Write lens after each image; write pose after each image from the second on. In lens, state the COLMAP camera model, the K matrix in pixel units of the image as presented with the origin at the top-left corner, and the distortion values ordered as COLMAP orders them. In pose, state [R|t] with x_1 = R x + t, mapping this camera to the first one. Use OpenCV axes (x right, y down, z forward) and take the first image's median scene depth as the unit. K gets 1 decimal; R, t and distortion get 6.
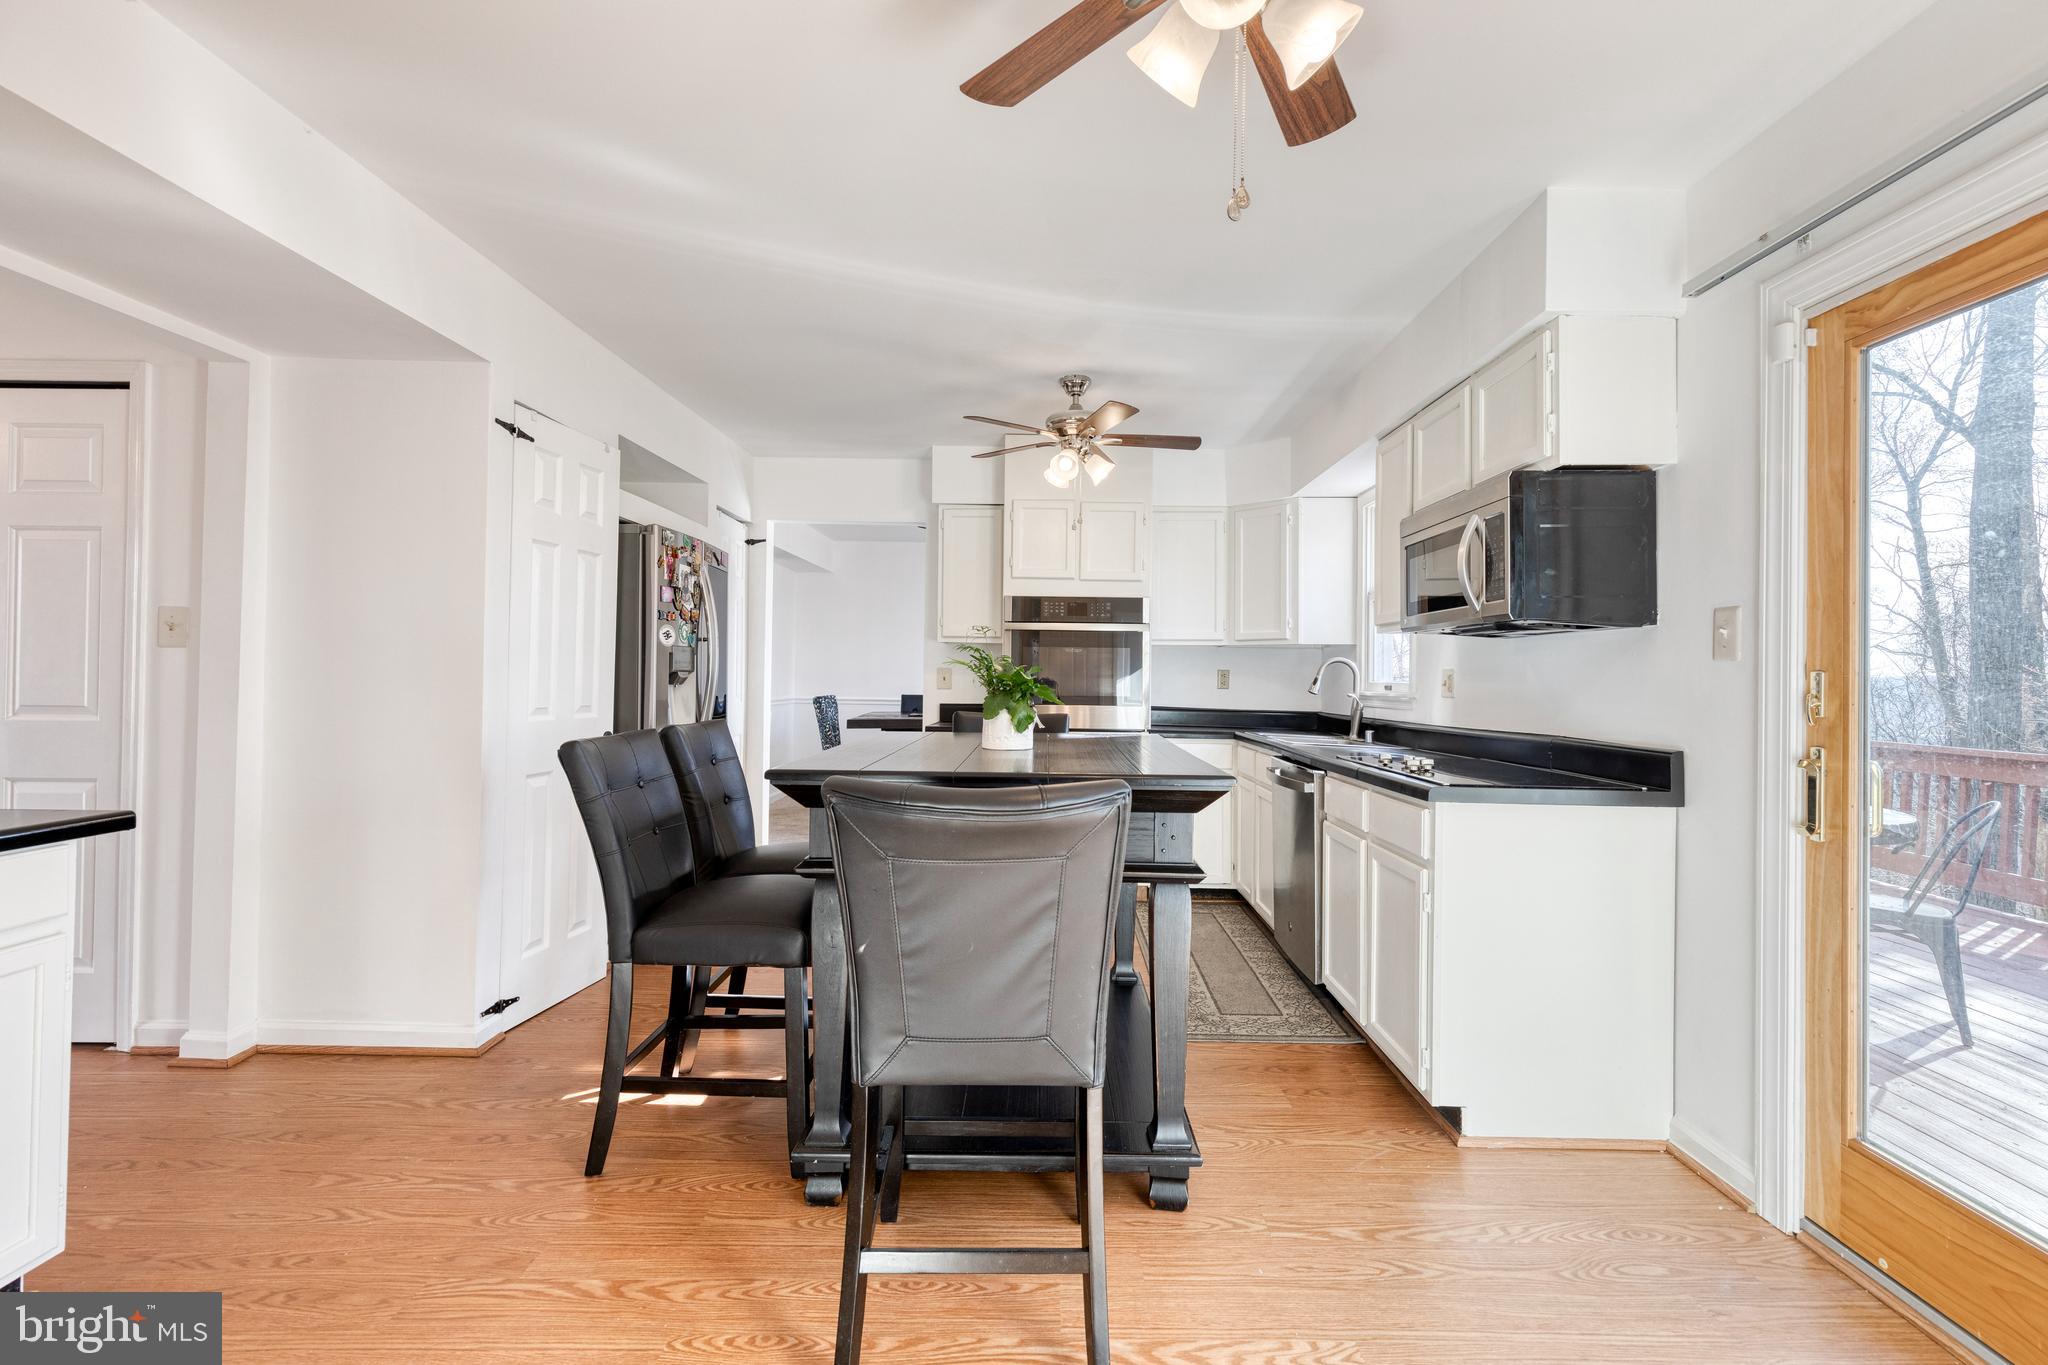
lens RADIAL K [[916.4, 0, 1038.0], [0, 916.4, 671.1], [0, 0, 1]] dist [0.009081, -0.002360]
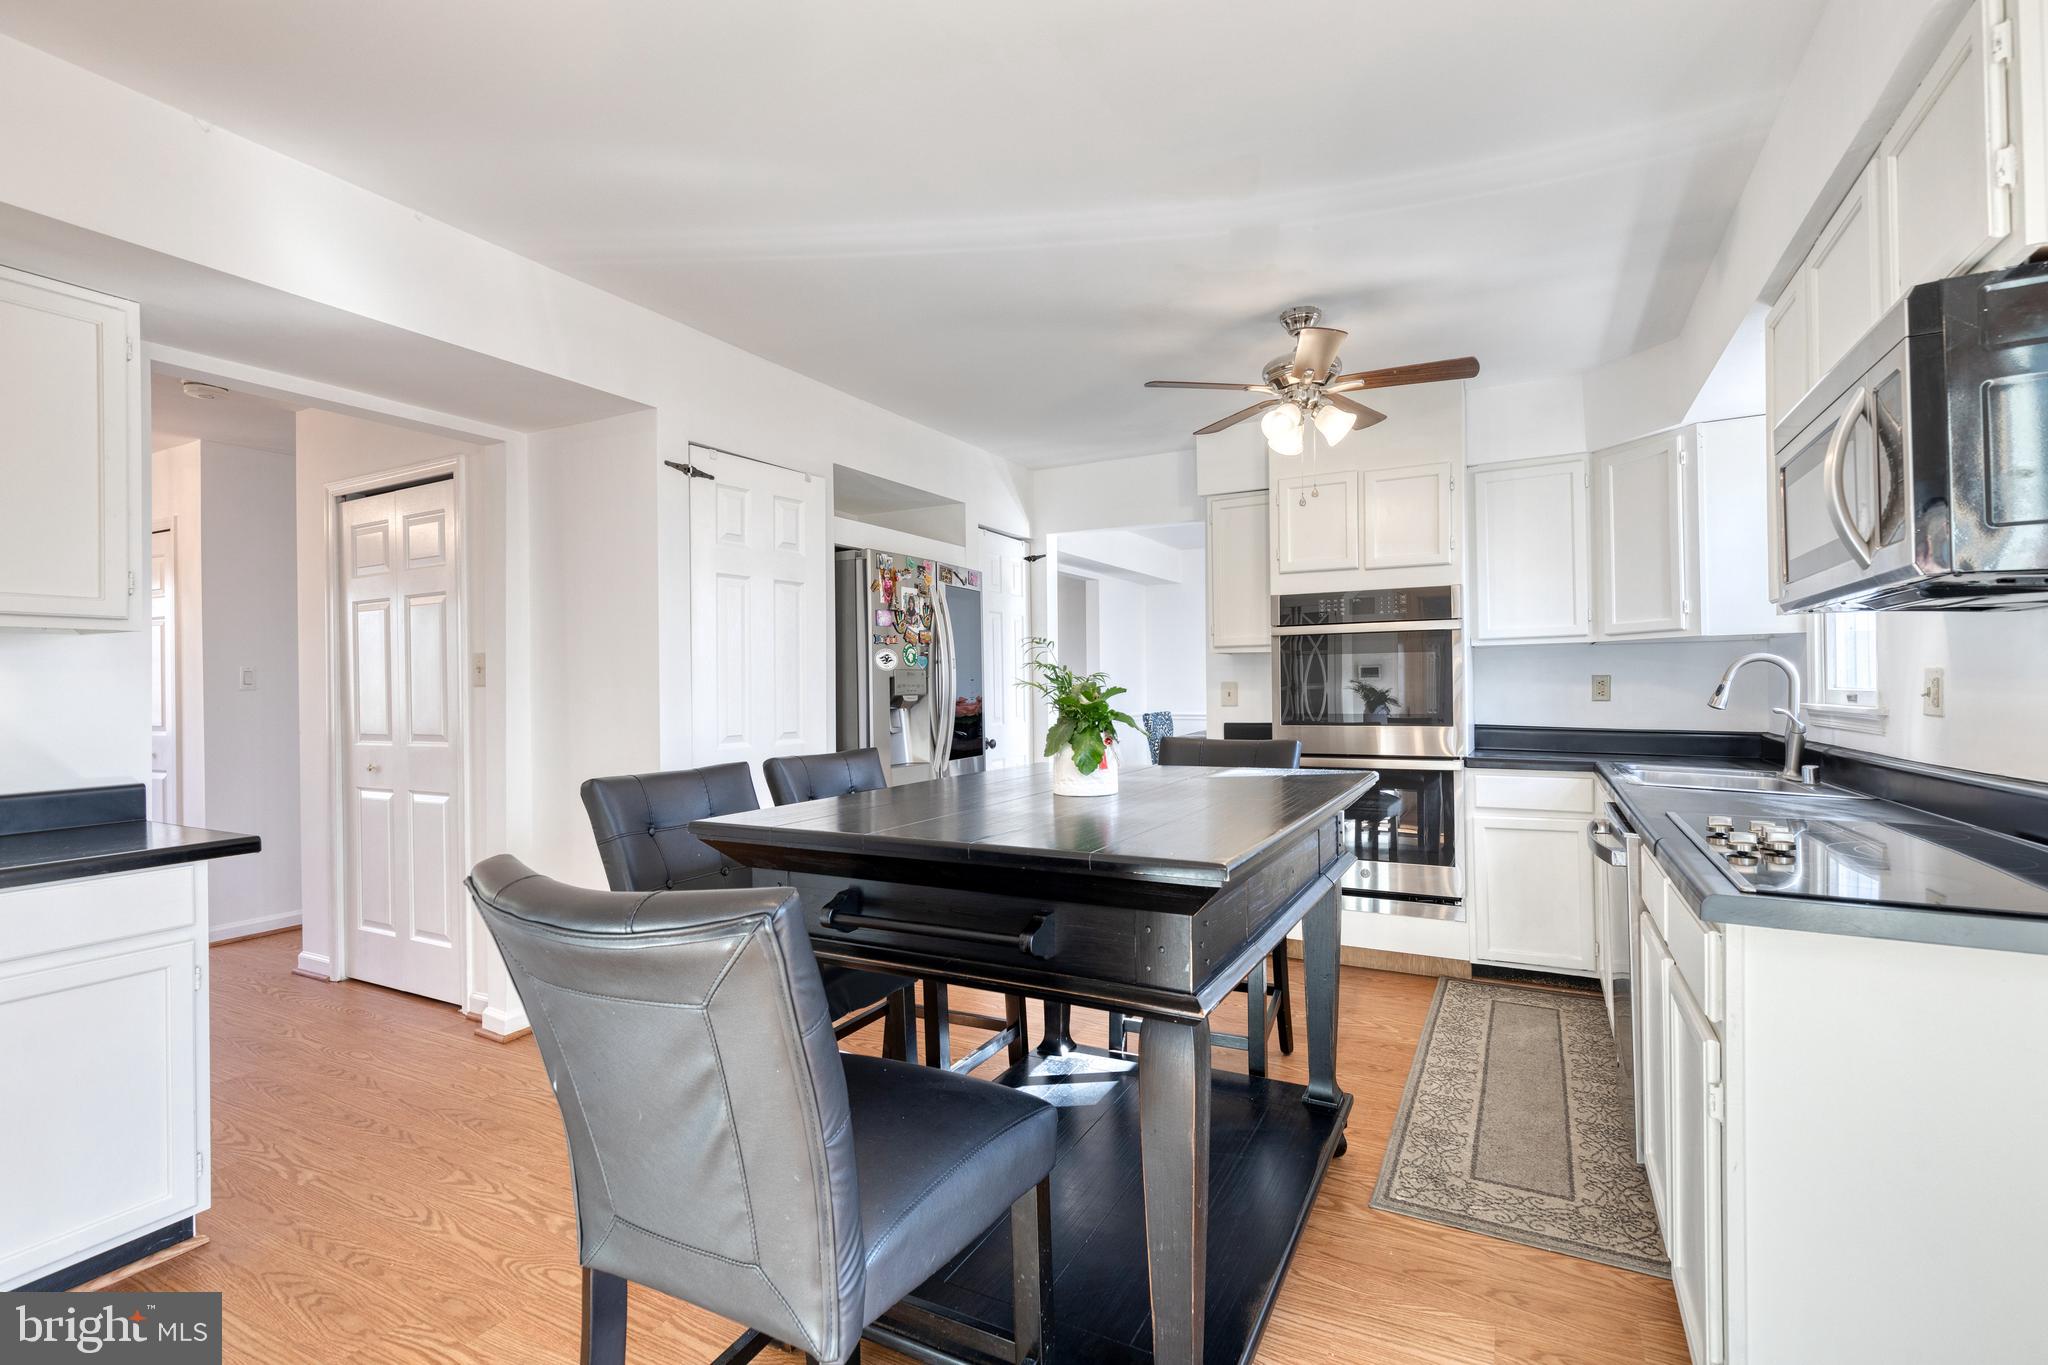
lens RADIAL K [[916.4, 0, 1022.2], [0, 916.4, 691.0], [0, 0, 1]] dist [0.009081, -0.002360]
pose [[0.889399, -0.021623, -0.456619, 0.182251], [0.025739, 0.999665, 0.002796, -0.003922], [0.456406, -0.014240, 0.889658, 0.188785]]
